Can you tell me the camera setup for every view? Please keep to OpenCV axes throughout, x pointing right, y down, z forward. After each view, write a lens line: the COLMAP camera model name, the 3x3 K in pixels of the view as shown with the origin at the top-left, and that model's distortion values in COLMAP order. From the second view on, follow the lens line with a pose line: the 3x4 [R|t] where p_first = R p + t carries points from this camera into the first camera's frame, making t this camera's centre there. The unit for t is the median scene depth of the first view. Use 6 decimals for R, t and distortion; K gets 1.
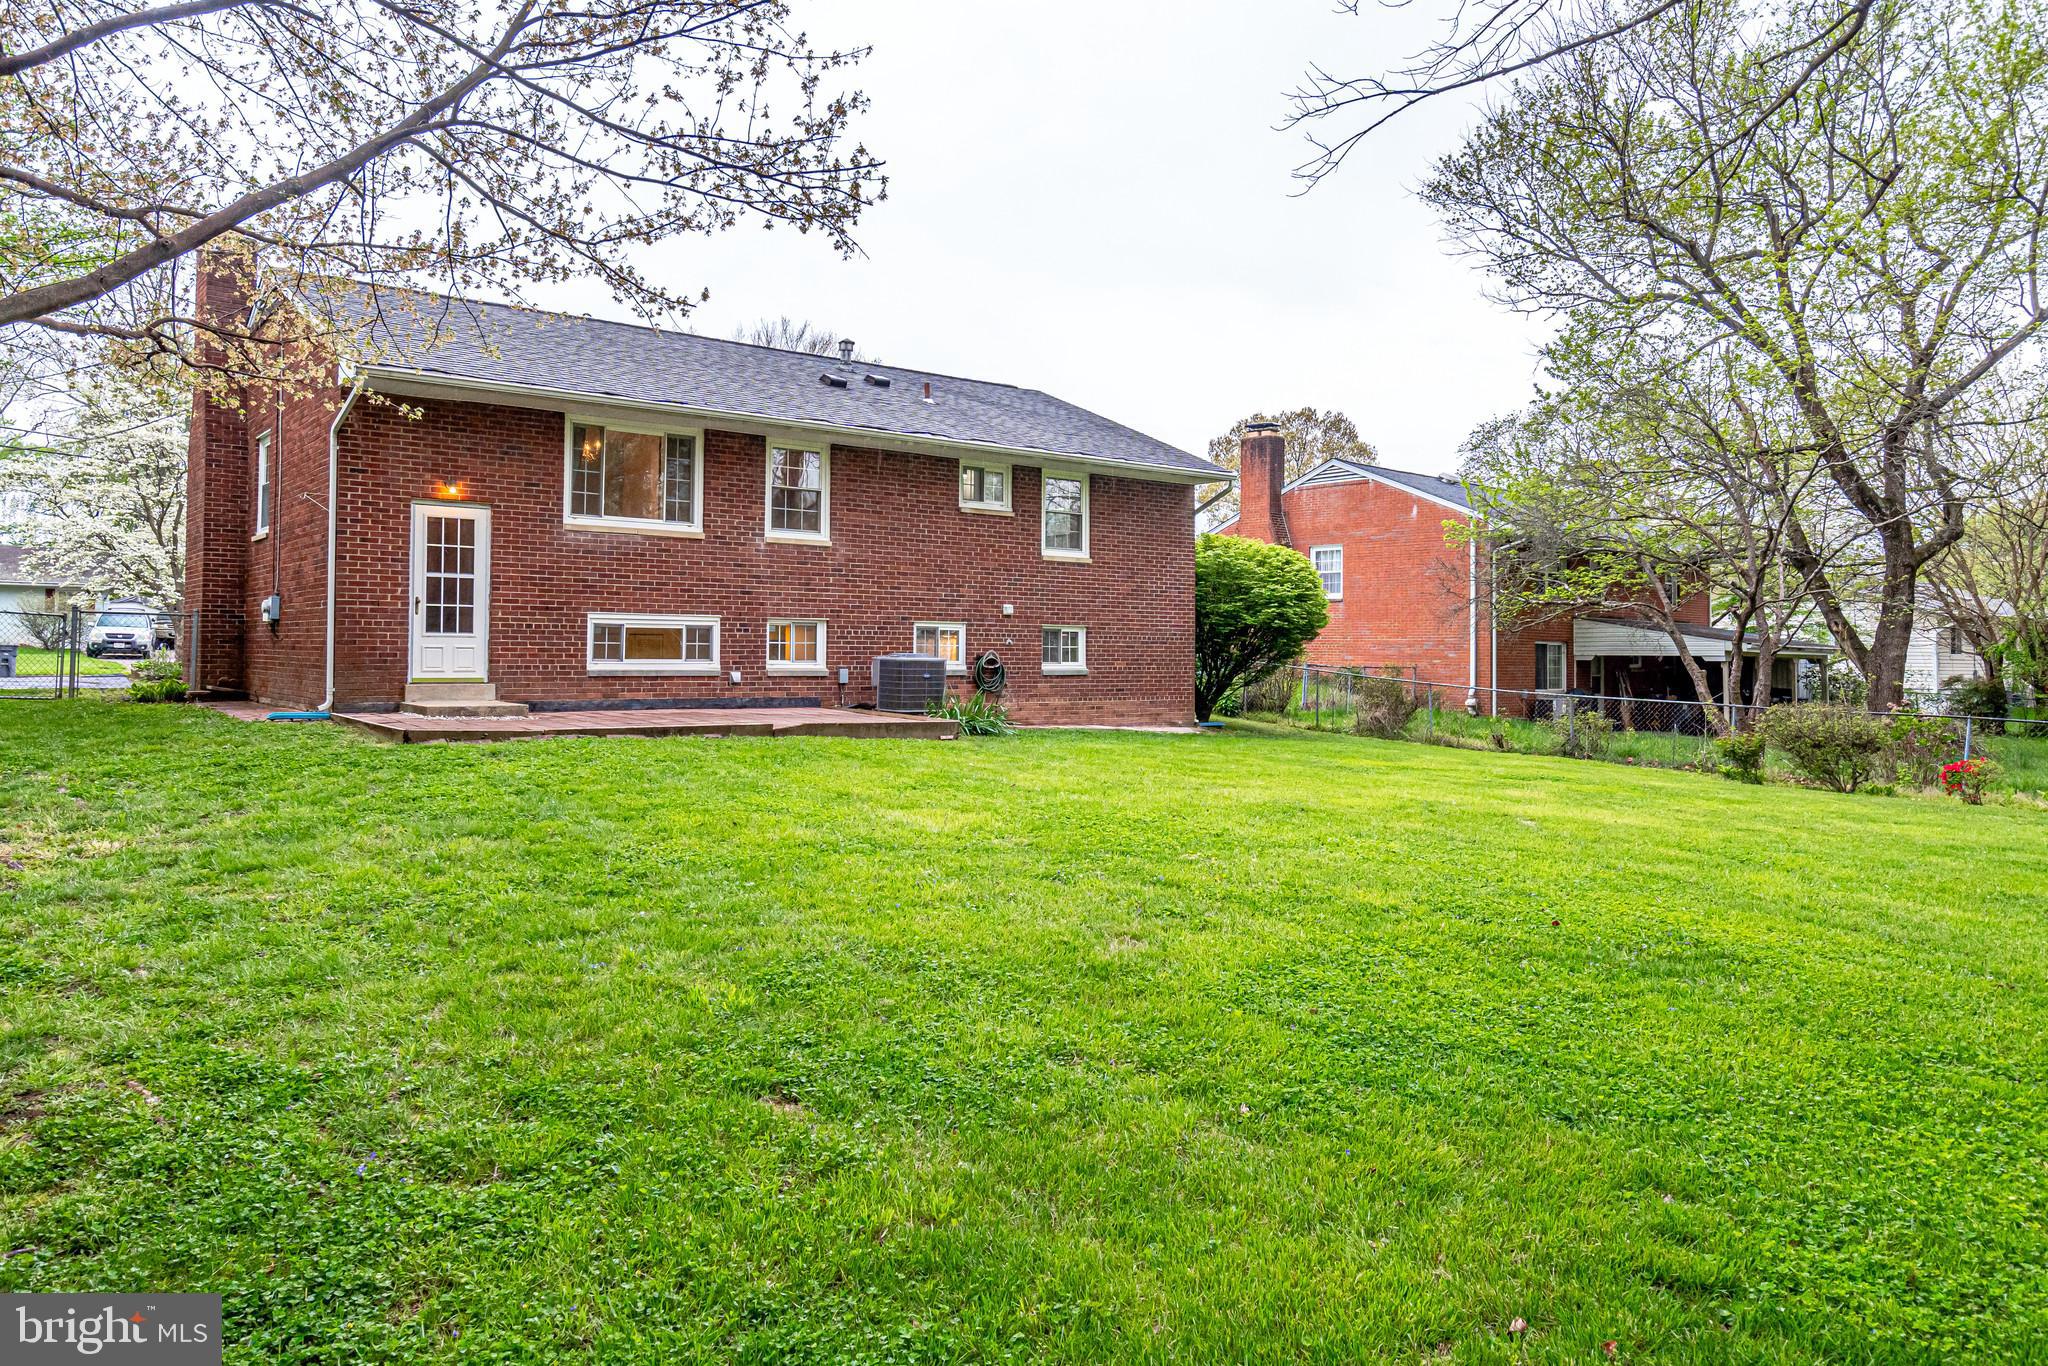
lens RADIAL K [[1381.6, 0, 1024.4], [0, 1381.6, 637.3], [0, 0, 1]] dist [0.003336, 0.000498]
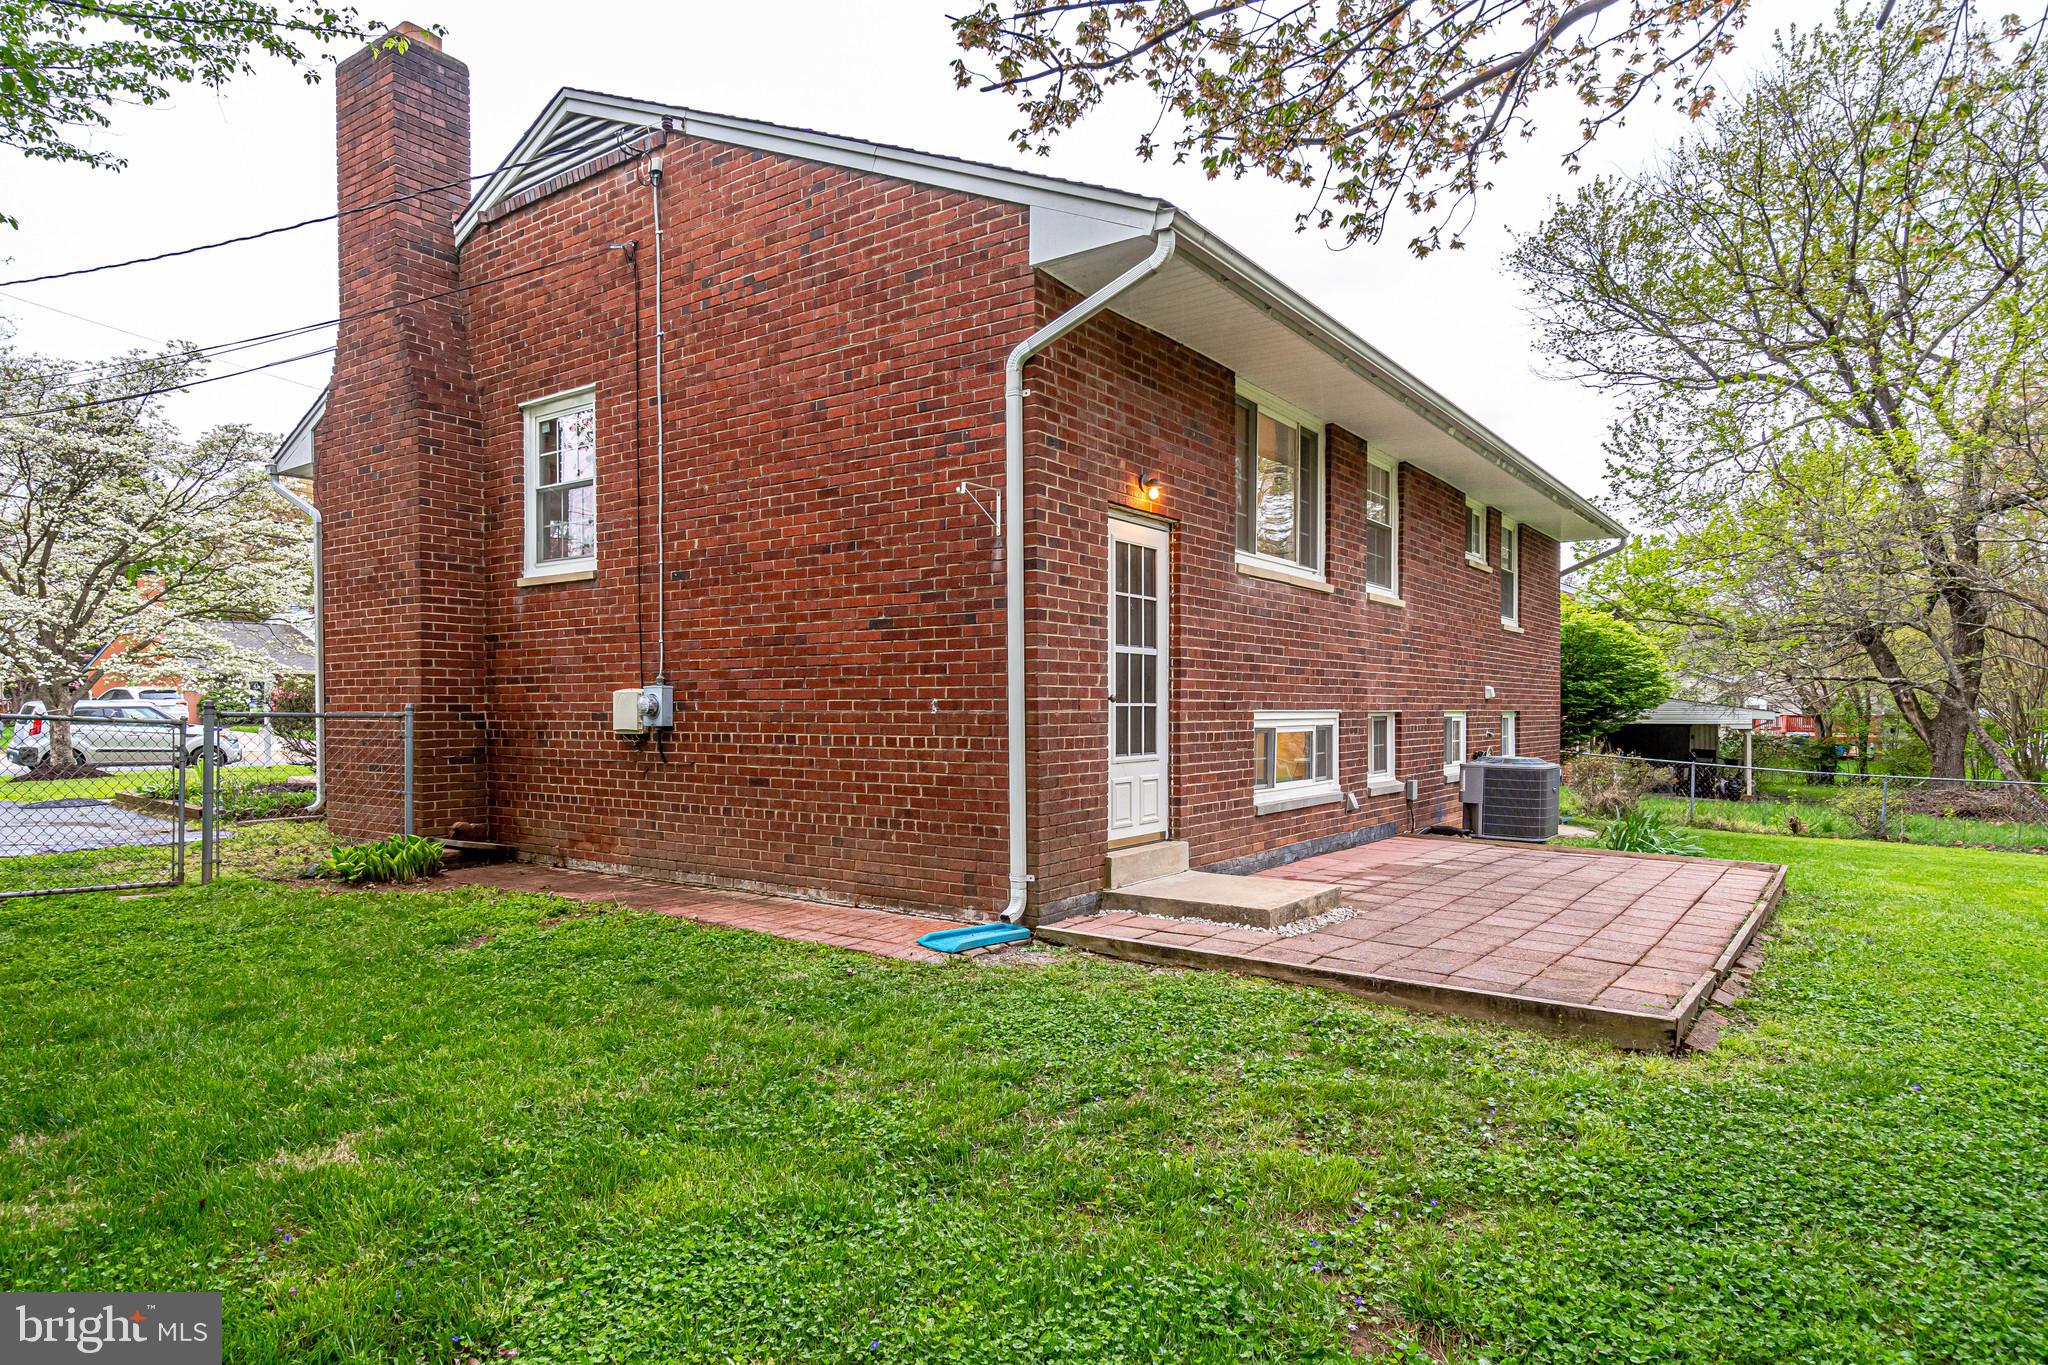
lens RADIAL K [[1178.9, 0, 1024.5], [0, 1178.9, 755.6], [0, 0, 1]] dist [0.001597, 0.000265]
pose [[0.963796, -0.021288, 0.265789, -0.509677], [0.007908, 0.998651, 0.051312, -0.023972], [-0.266523, -0.047352, 0.962665, 0.489405]]
